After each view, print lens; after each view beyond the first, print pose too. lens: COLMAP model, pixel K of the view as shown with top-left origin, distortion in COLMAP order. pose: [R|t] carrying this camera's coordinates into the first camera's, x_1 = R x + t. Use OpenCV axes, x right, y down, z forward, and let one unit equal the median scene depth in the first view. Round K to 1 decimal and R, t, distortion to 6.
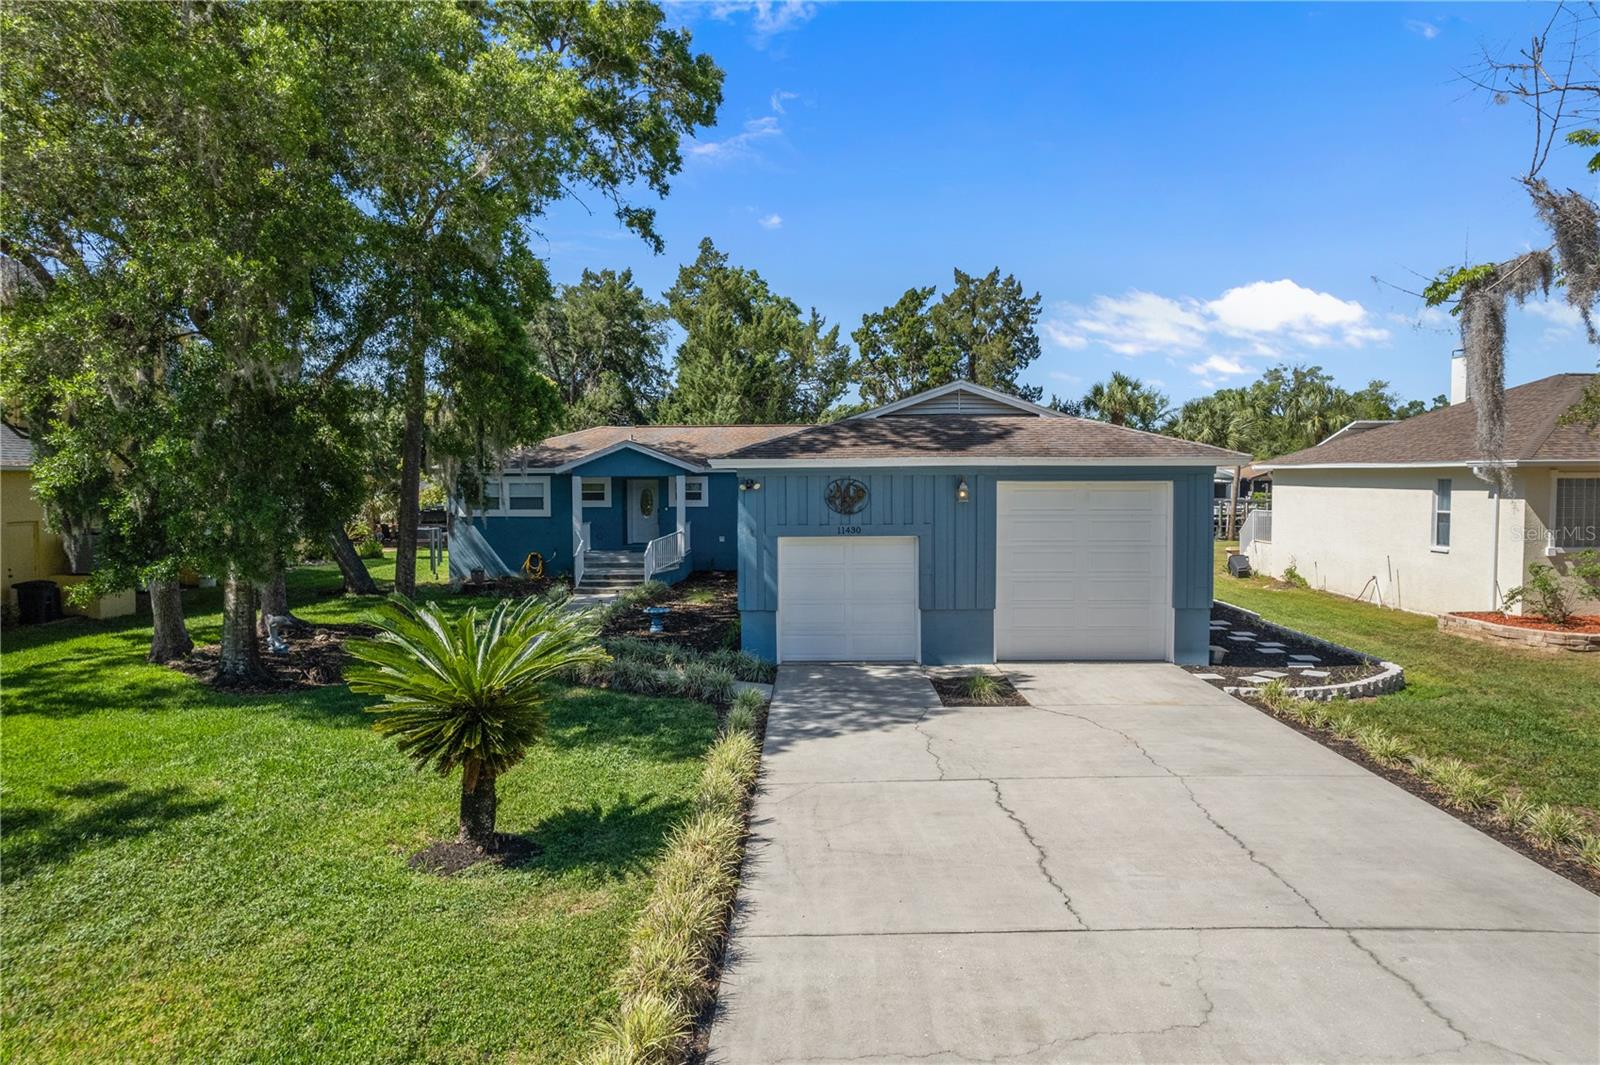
lens RADIAL K [[1022.1, 0, 800.0], [0, 1022.1, 532.5], [0, 0, 1]] dist [-0.048170, 0.033800]
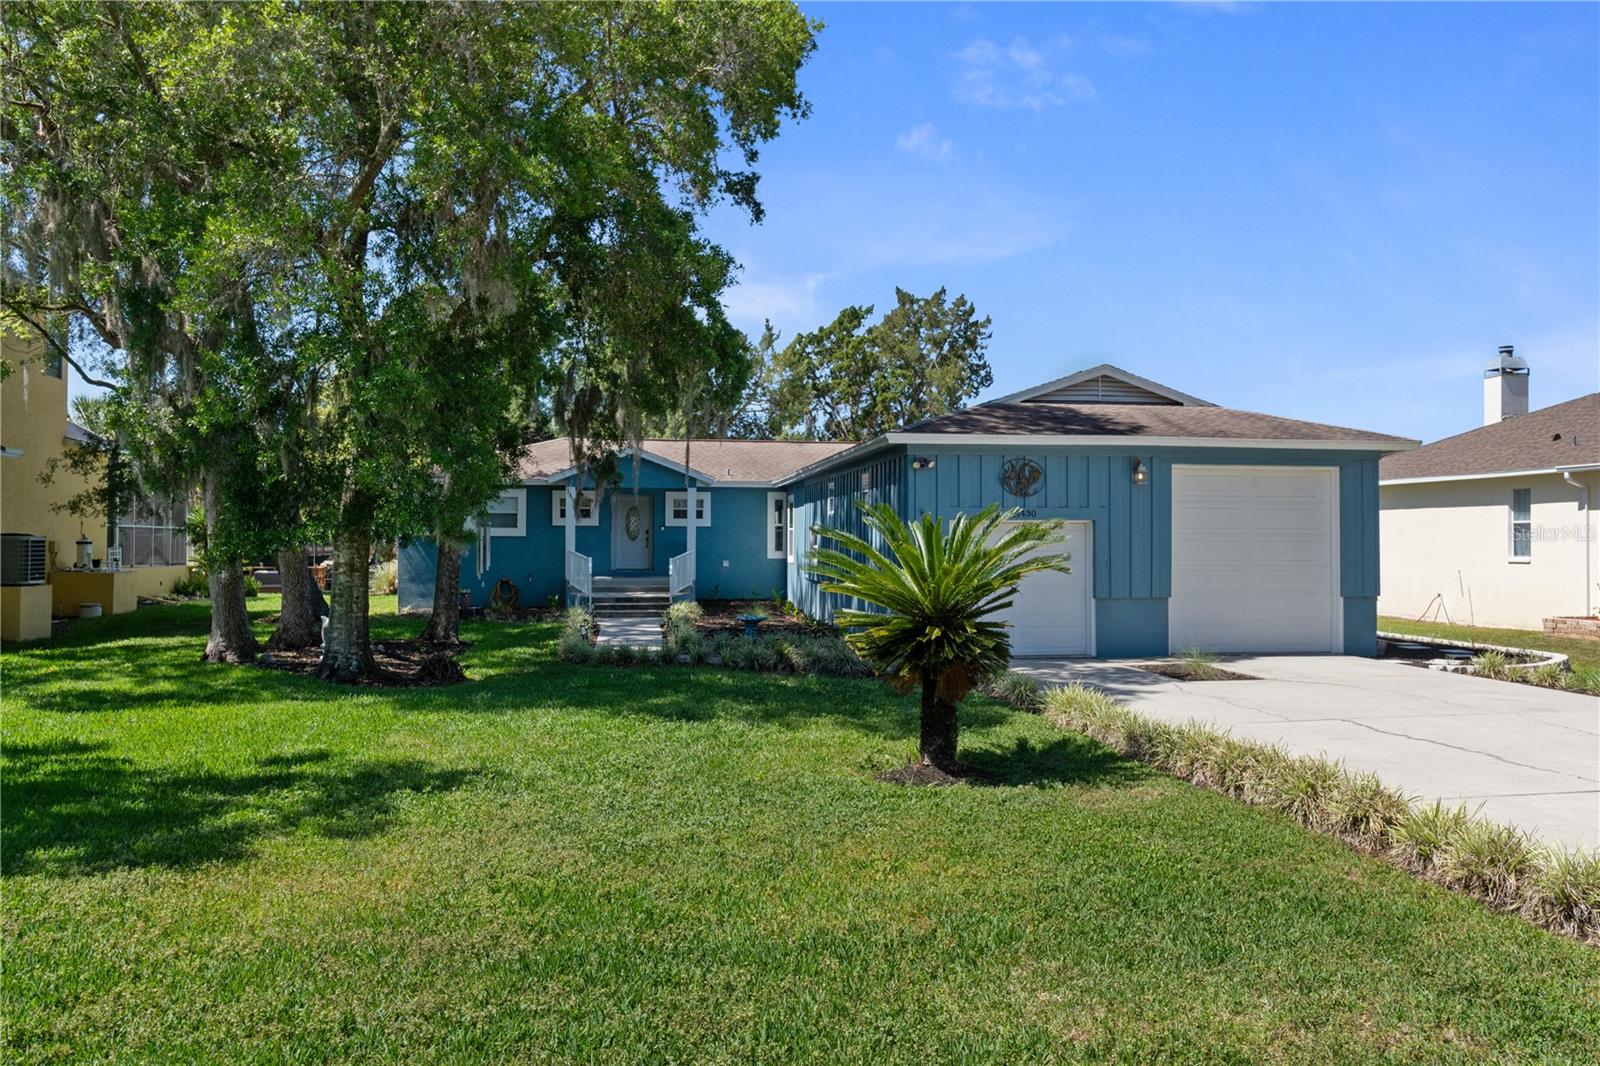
lens RADIAL K [[1207.2, 0, 805.8], [0, 1207.2, 517.9], [0, 0, 1]] dist [-0.001738, 0.000322]
pose [[0.984919, 0.010521, 0.172697, -0.204371], [0.003148, 0.996894, -0.078689, 0.053021], [-0.172988, 0.078046, 0.981827, -0.031124]]
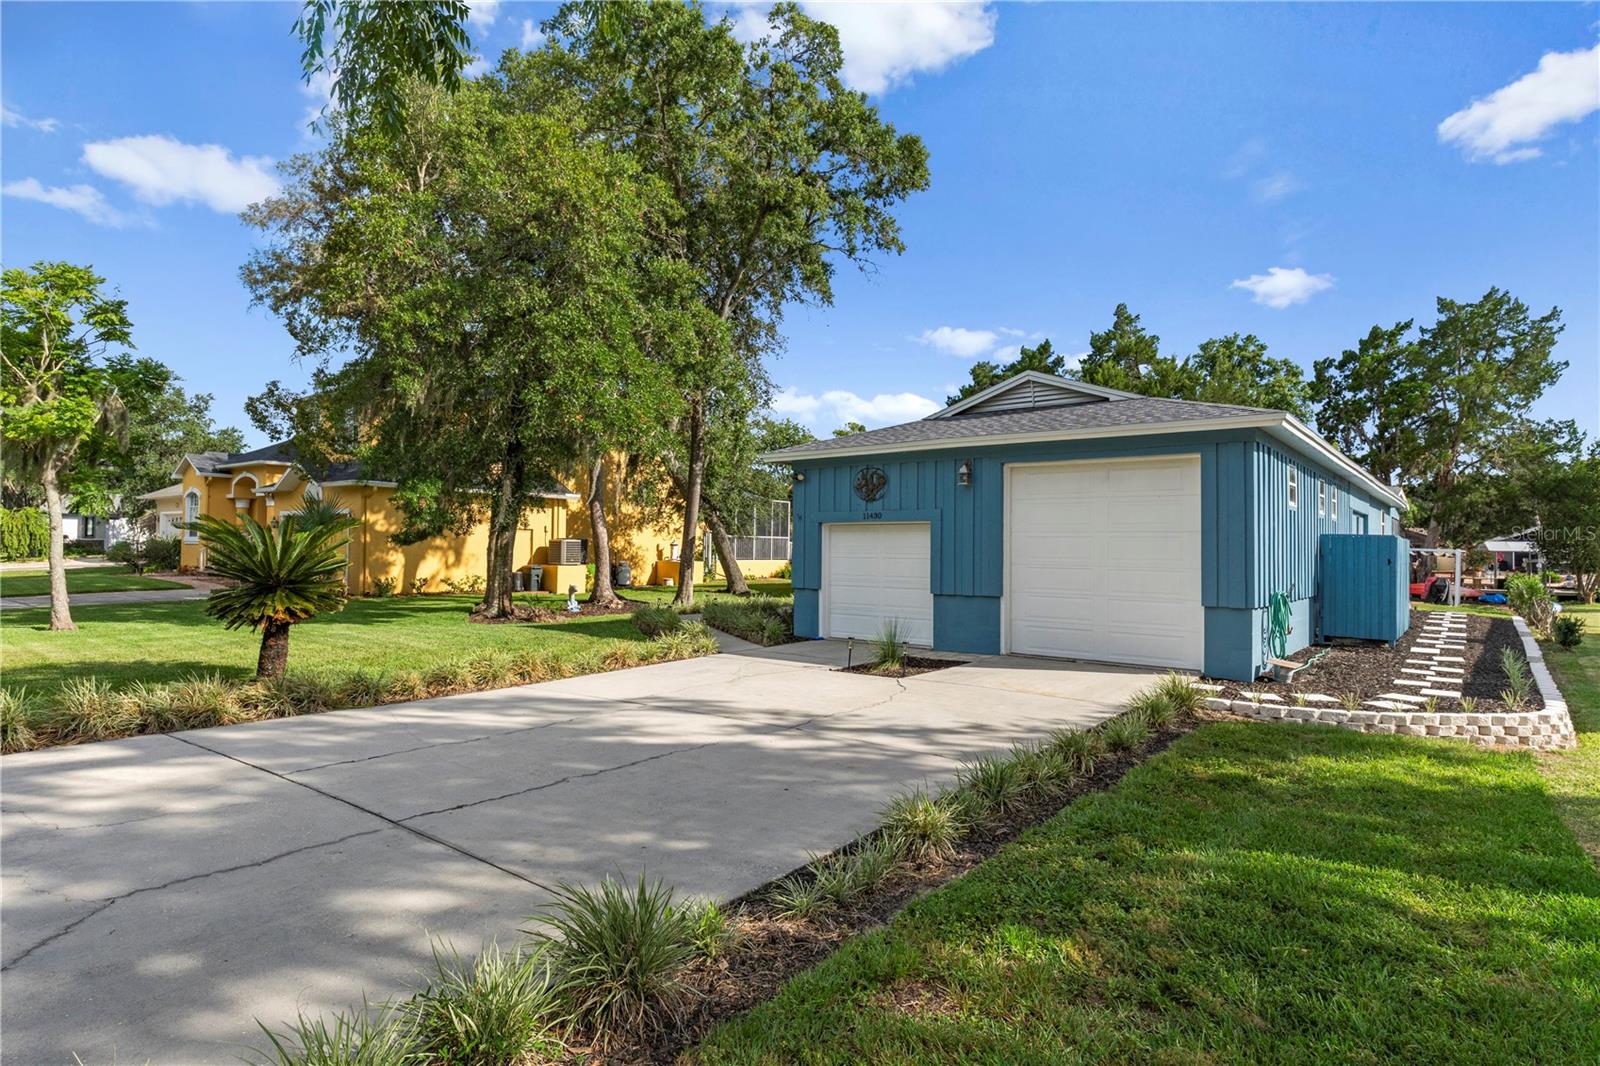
lens RADIAL K [[848.3, 0, 800.0], [0, 848.3, 533.0], [0, 0, 1]] dist [0.005256, 0.000071]
pose [[0.792184, 0.006649, -0.610246, 0.316572], [-0.053483, 0.996850, -0.058566, 0.042739], [0.607934, 0.079033, 0.790044, 0.155376]]
